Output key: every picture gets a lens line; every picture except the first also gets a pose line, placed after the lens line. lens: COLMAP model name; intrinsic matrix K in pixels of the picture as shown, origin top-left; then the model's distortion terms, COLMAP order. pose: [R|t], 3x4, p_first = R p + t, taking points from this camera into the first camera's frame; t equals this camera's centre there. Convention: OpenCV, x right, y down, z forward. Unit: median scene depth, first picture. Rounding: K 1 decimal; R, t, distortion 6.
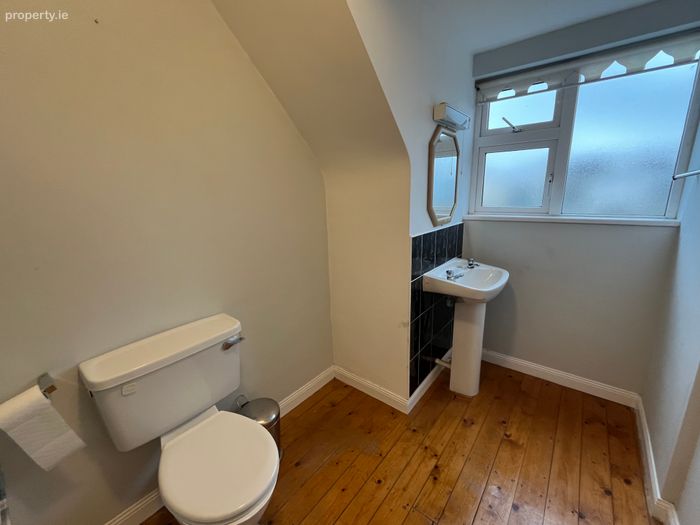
lens RADIAL K [[286.3, 0, 350.0], [0, 286.3, 262.5], [0, 0, 1]] dist [-0.000994, -0.000611]
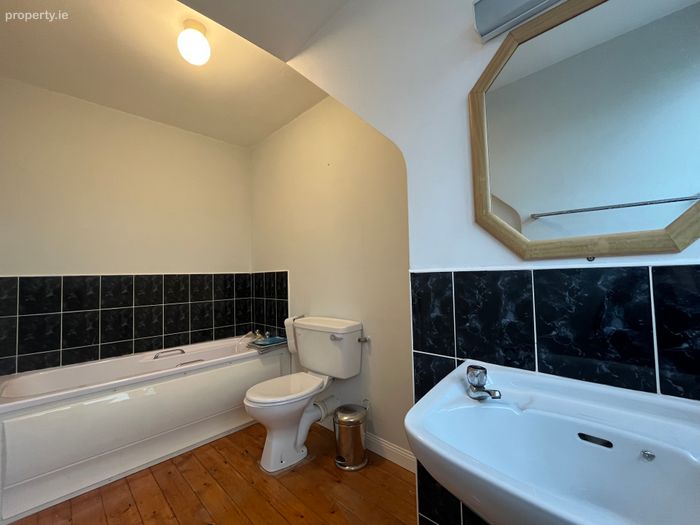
lens RADIAL K [[286.3, 0, 350.0], [0, 286.3, 262.5], [0, 0, 1]] dist [-0.000994, -0.000611]
pose [[-0.091374, -0.008480, -0.995780, 0.663375], [-0.213554, 0.976866, 0.011277, -0.072759], [0.972649, 0.213683, -0.091072, 0.769764]]
